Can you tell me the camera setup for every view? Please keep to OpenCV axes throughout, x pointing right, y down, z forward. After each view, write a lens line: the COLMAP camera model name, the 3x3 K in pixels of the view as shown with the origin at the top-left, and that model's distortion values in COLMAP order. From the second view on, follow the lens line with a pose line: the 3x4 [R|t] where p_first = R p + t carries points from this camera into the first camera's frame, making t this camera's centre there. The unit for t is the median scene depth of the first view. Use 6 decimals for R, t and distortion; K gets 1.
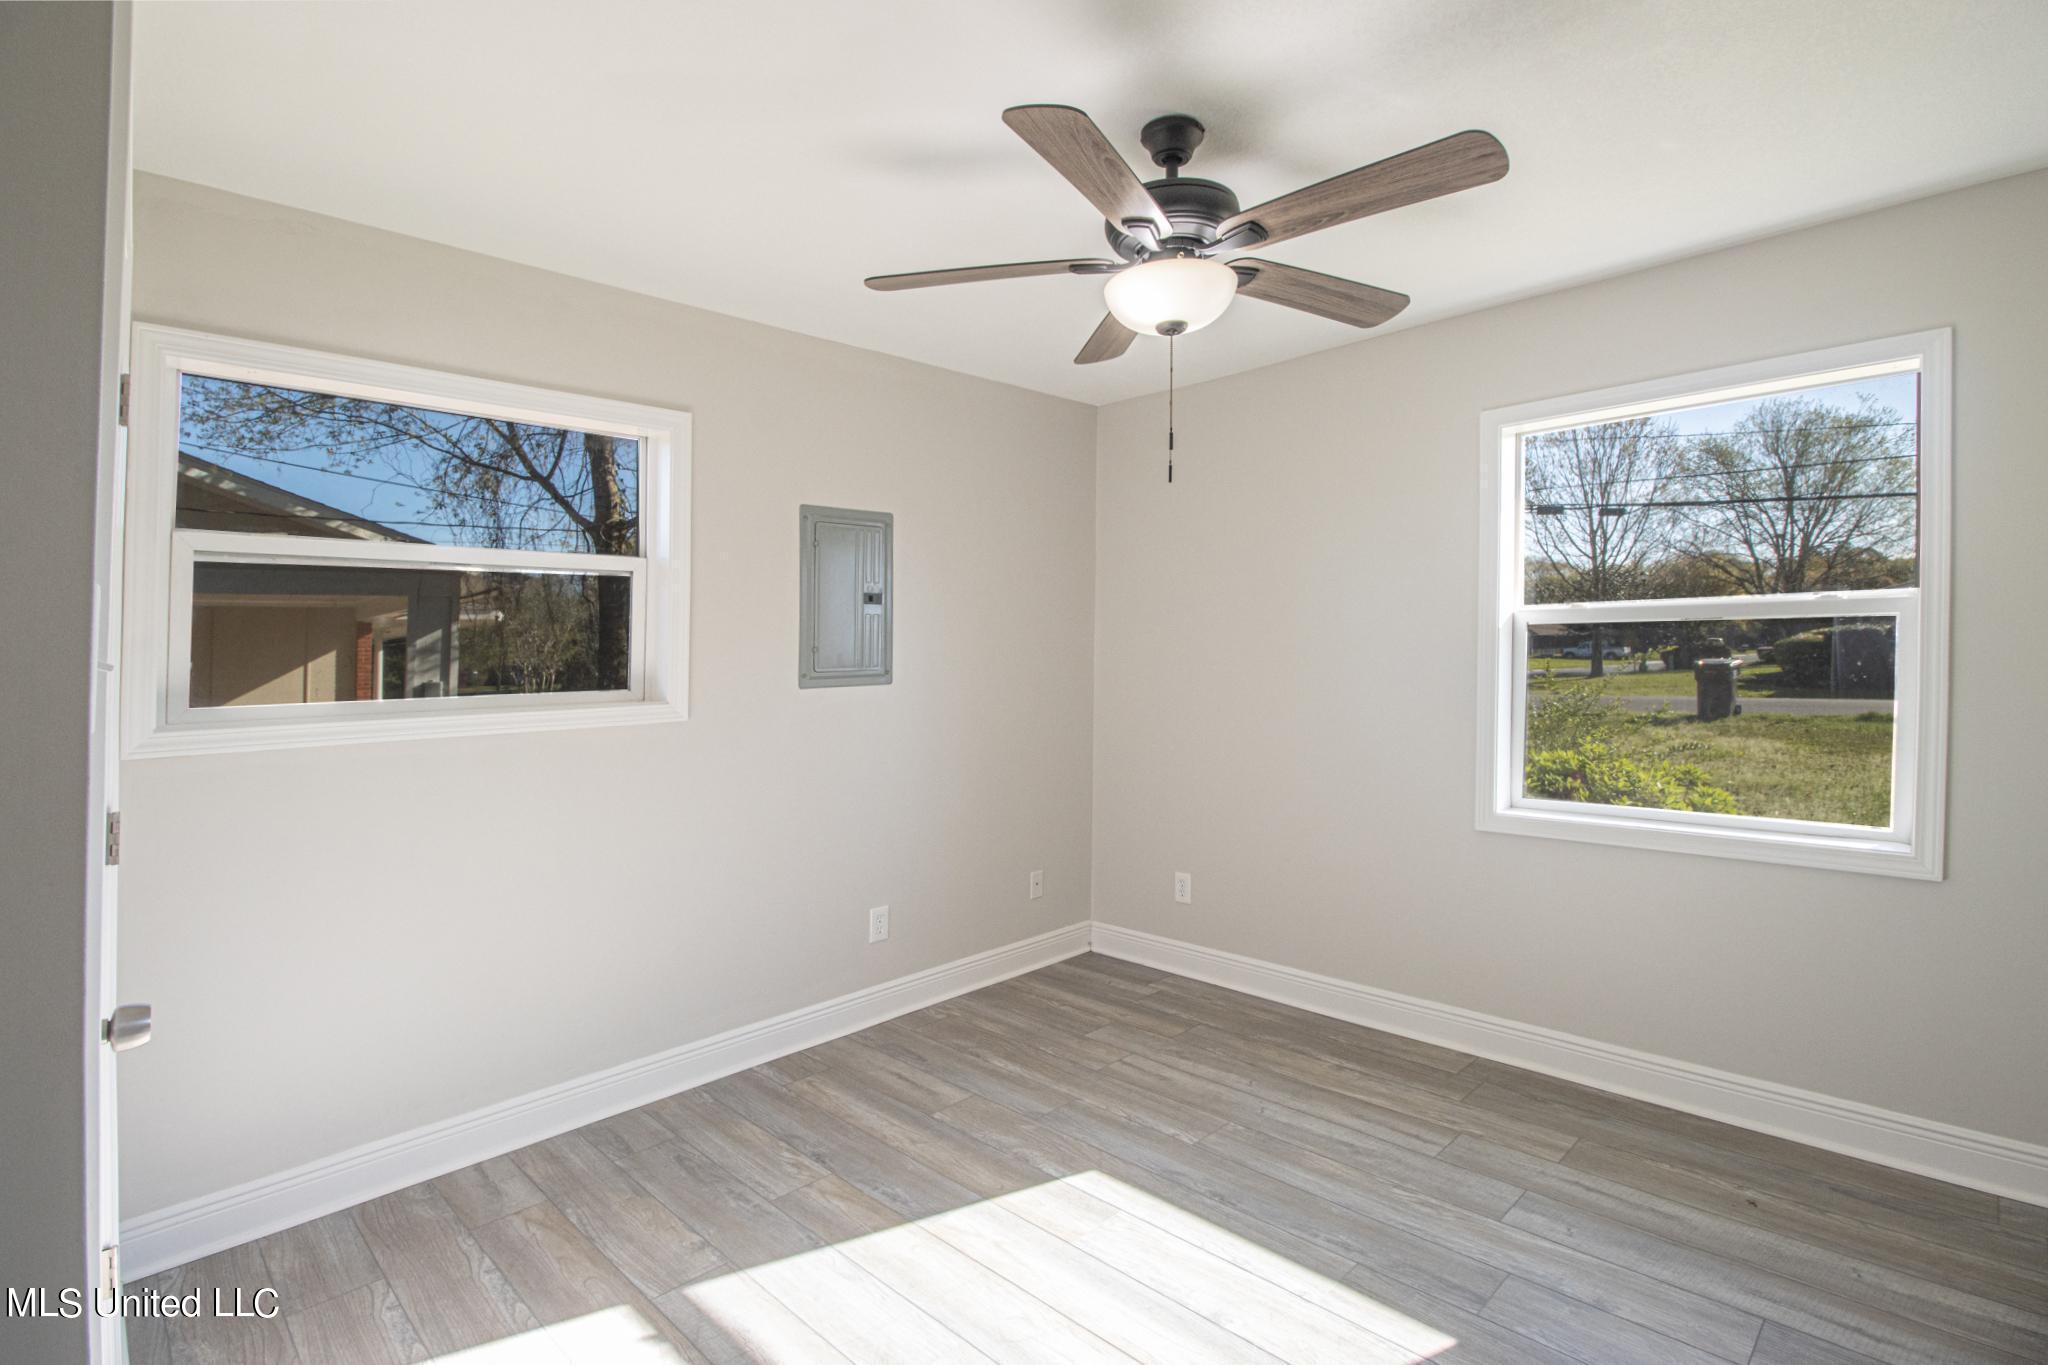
lens RADIAL K [[975.6, 0, 1029.4], [0, 975.6, 662.2], [0, 0, 1]] dist [-0.002790, -0.000864]
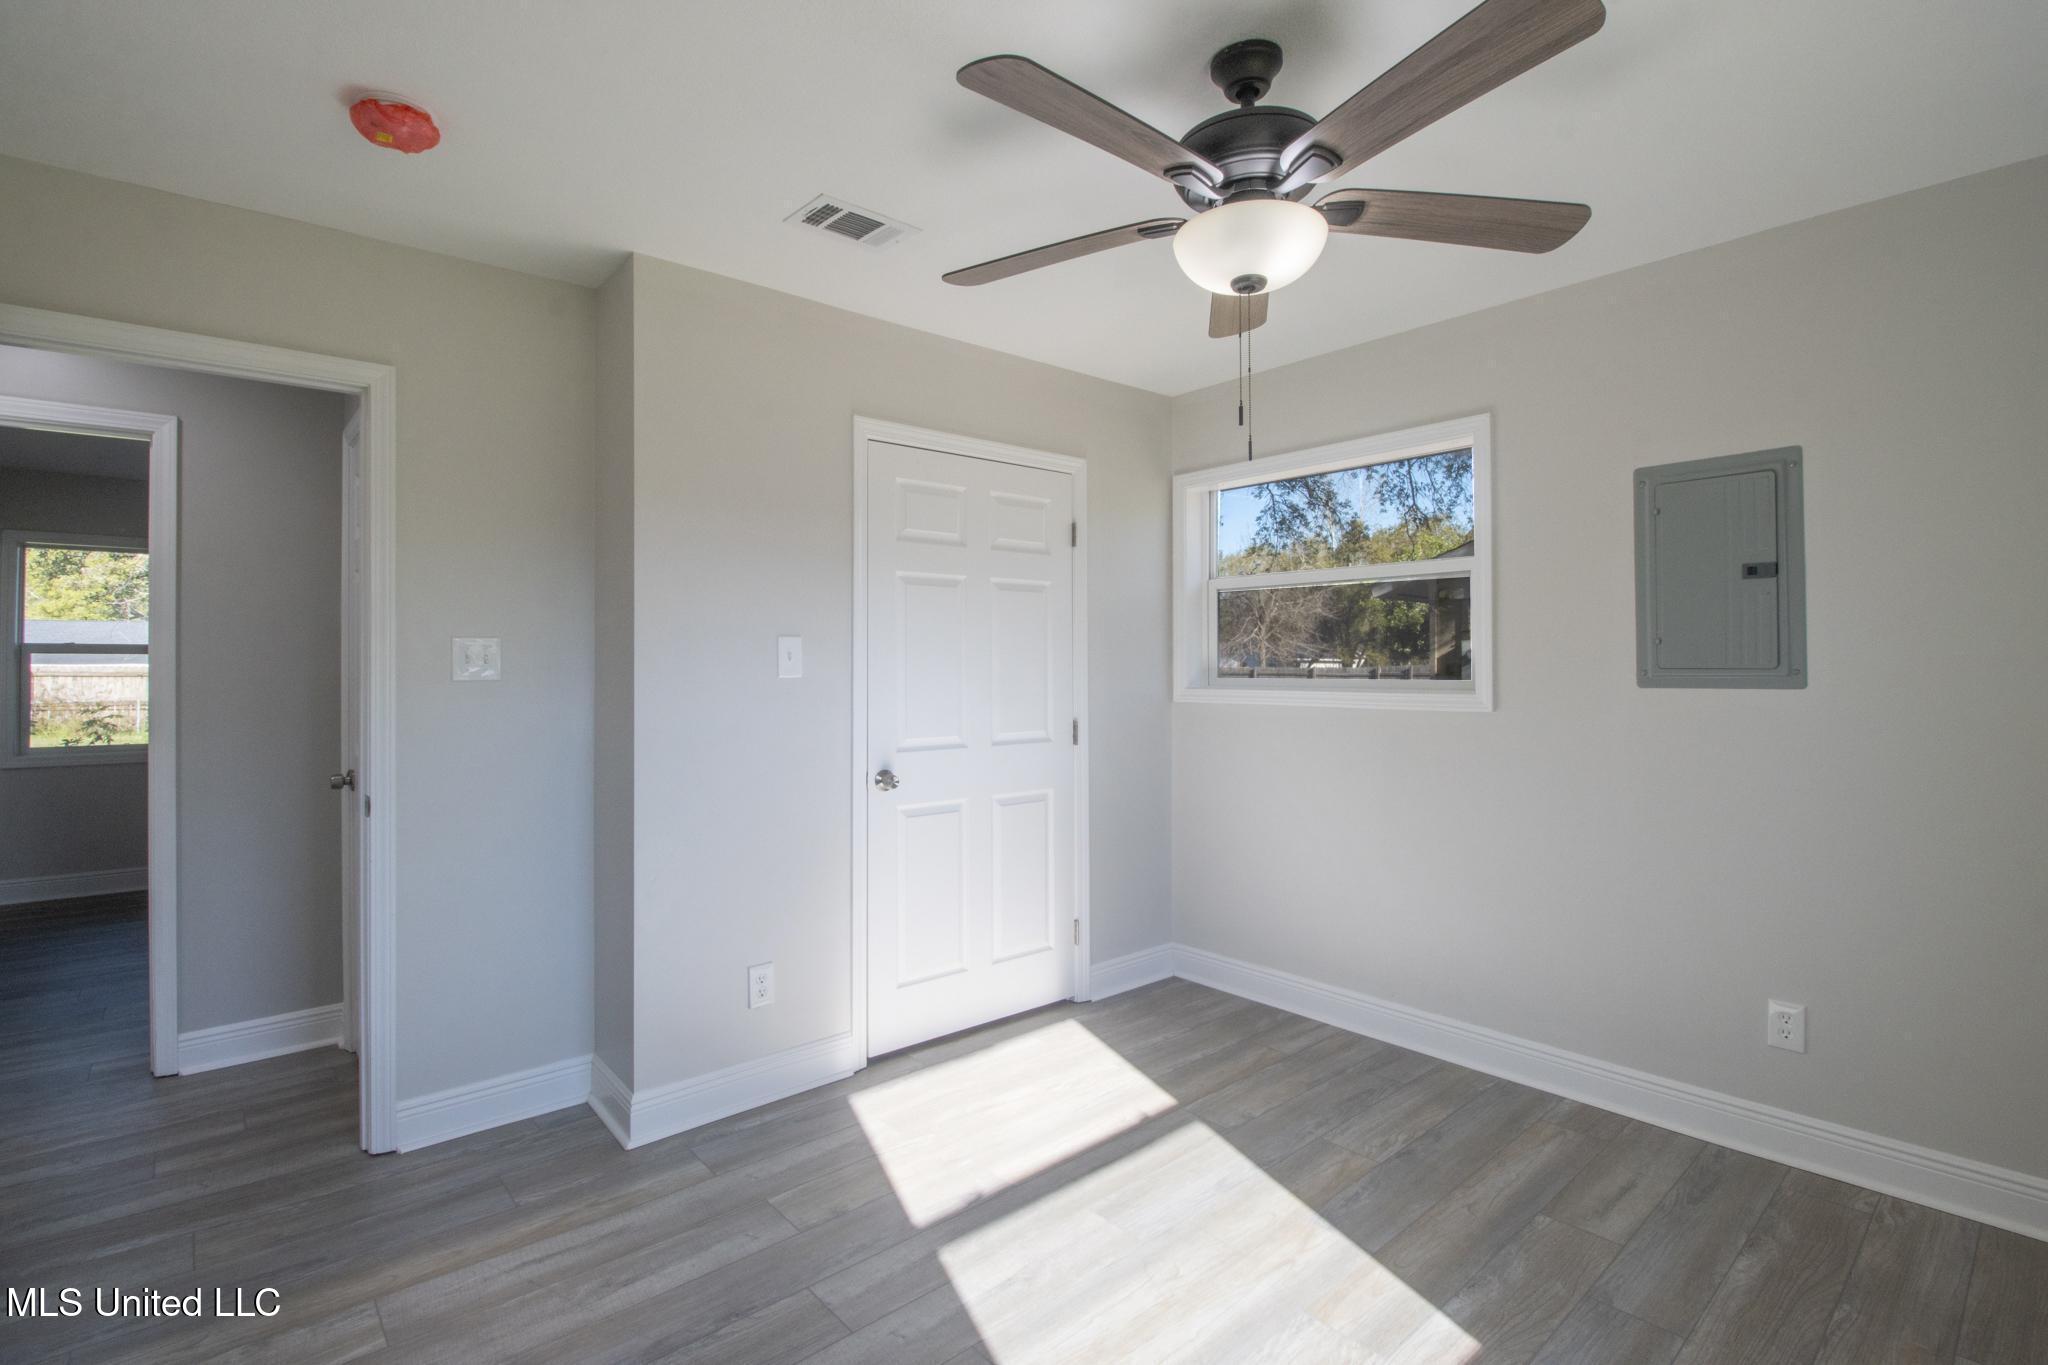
lens RADIAL K [[961.6, 0, 1019.7], [0, 961.6, 625.3], [0, 0, 1]] dist [-0.000313, -0.014045]
pose [[-0.075831, -0.013515, -0.997029, 0.747062], [0.002323, 0.999903, -0.013731, -0.020108], [0.997118, -0.003358, -0.075793, 0.633786]]
